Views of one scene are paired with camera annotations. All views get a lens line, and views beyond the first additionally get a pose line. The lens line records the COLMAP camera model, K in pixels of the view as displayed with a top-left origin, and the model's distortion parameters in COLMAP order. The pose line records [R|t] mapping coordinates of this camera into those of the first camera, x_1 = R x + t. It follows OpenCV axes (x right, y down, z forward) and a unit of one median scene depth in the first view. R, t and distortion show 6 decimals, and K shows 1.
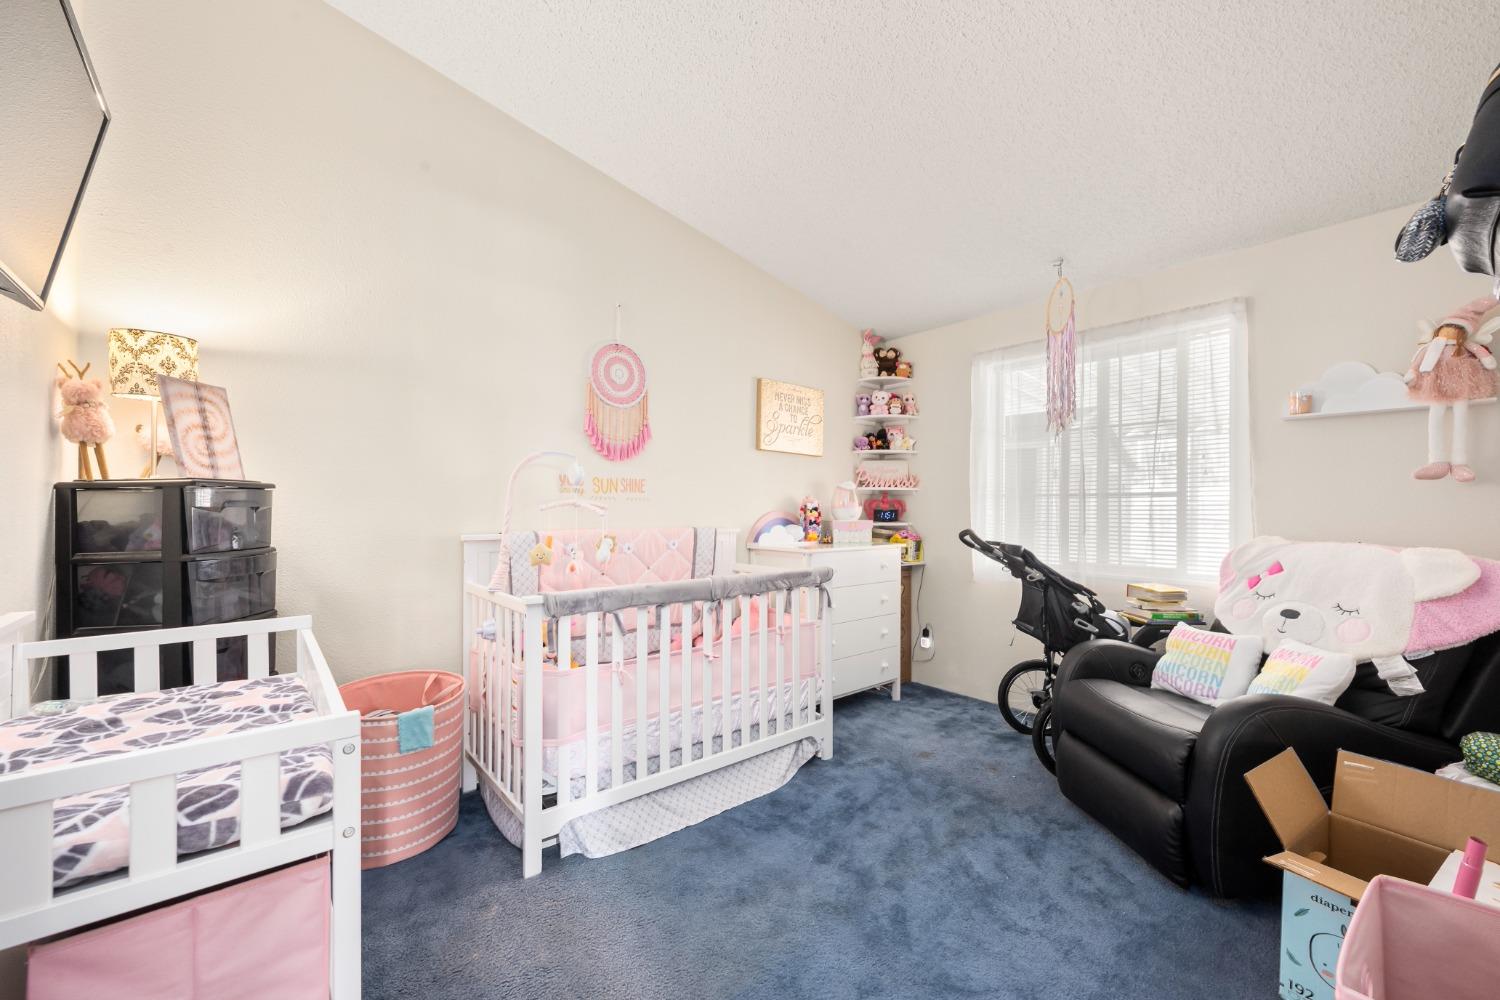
lens RADIAL K [[599.1, 0, 750.1], [0, 599.1, 497.7], [0, 0, 1]] dist [-0.002173, -0.000349]
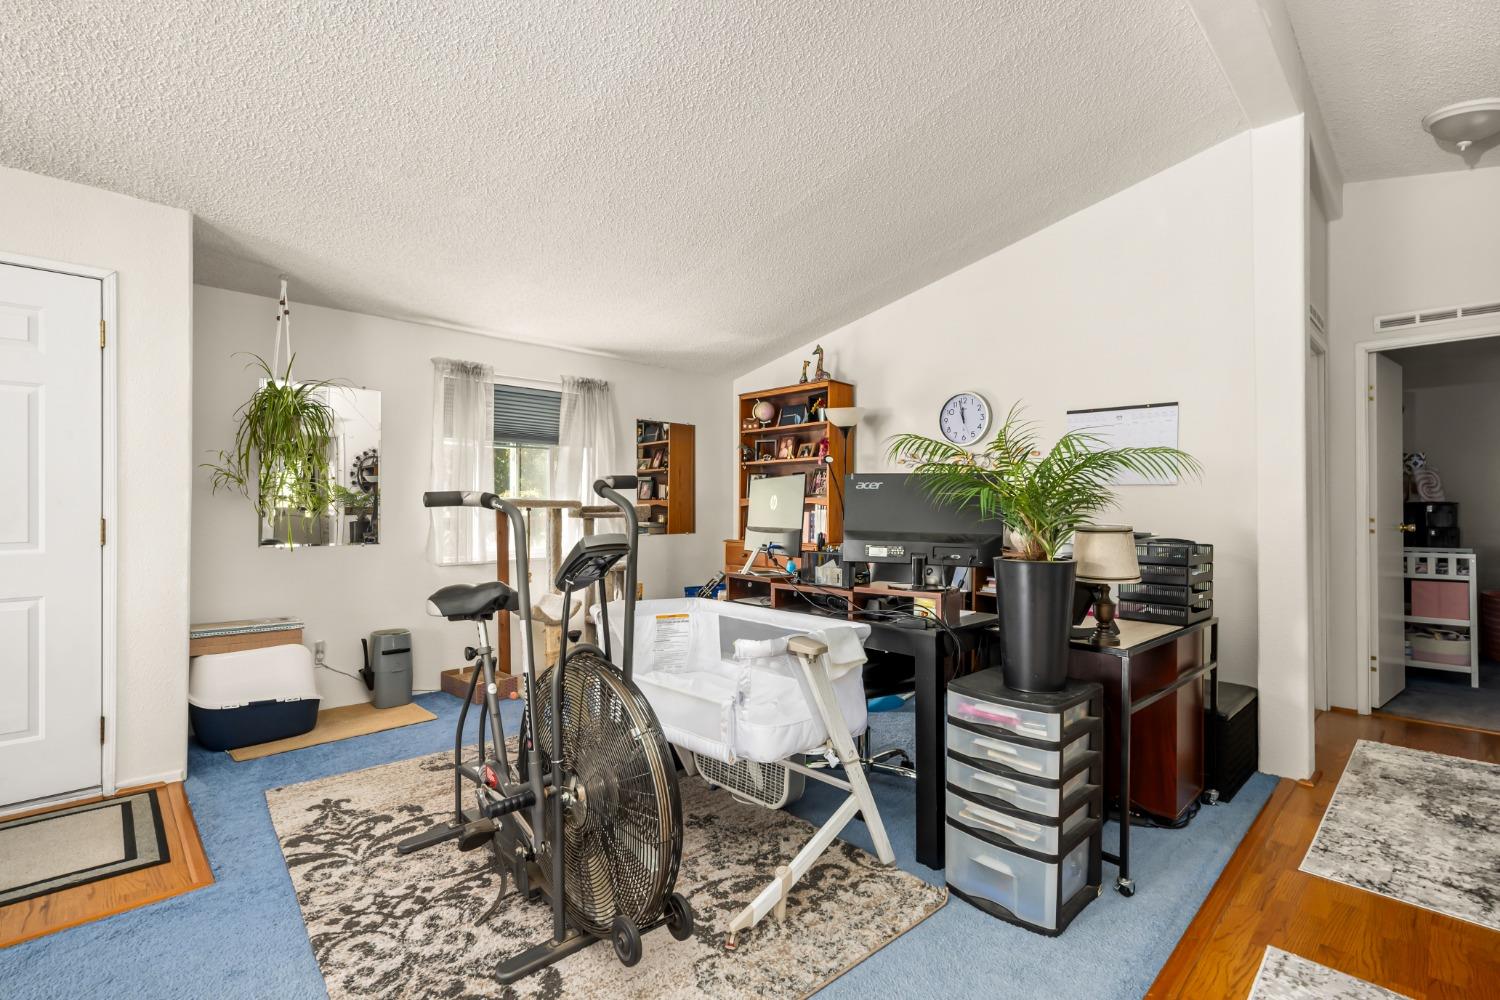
lens RADIAL K [[666.8, 0, 737.9], [0, 666.8, 505.4], [0, 0, 1]] dist [0.001971, 0.000128]
pose [[0.058405, -0.003143, -0.998288, 2.407682], [-0.010715, 0.999935, -0.003775, 0.037894], [0.998235, 0.010917, 0.058368, -2.888891]]
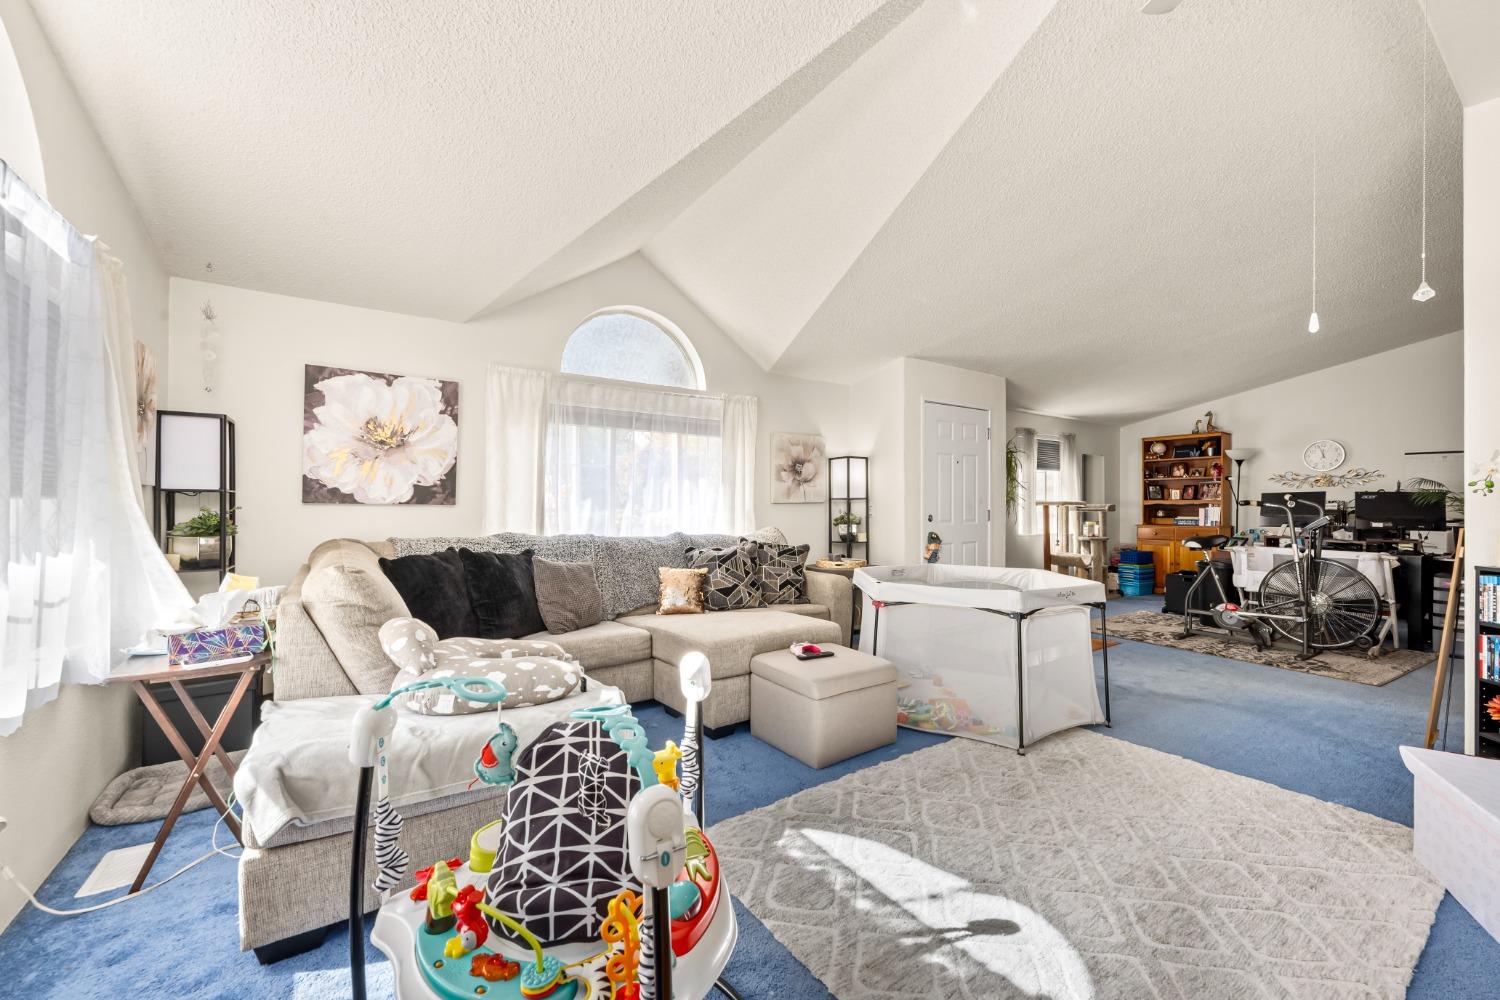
lens RADIAL K [[599.1, 0, 754.2], [0, 599.1, 502.9], [0, 0, 1]] dist [-0.002173, -0.000349]
pose [[-0.095031, -0.003423, -0.995468, 5.539879], [-0.013836, 0.999902, -0.002117, 0.084883], [0.995378, 0.013572, -0.095069, -6.934852]]
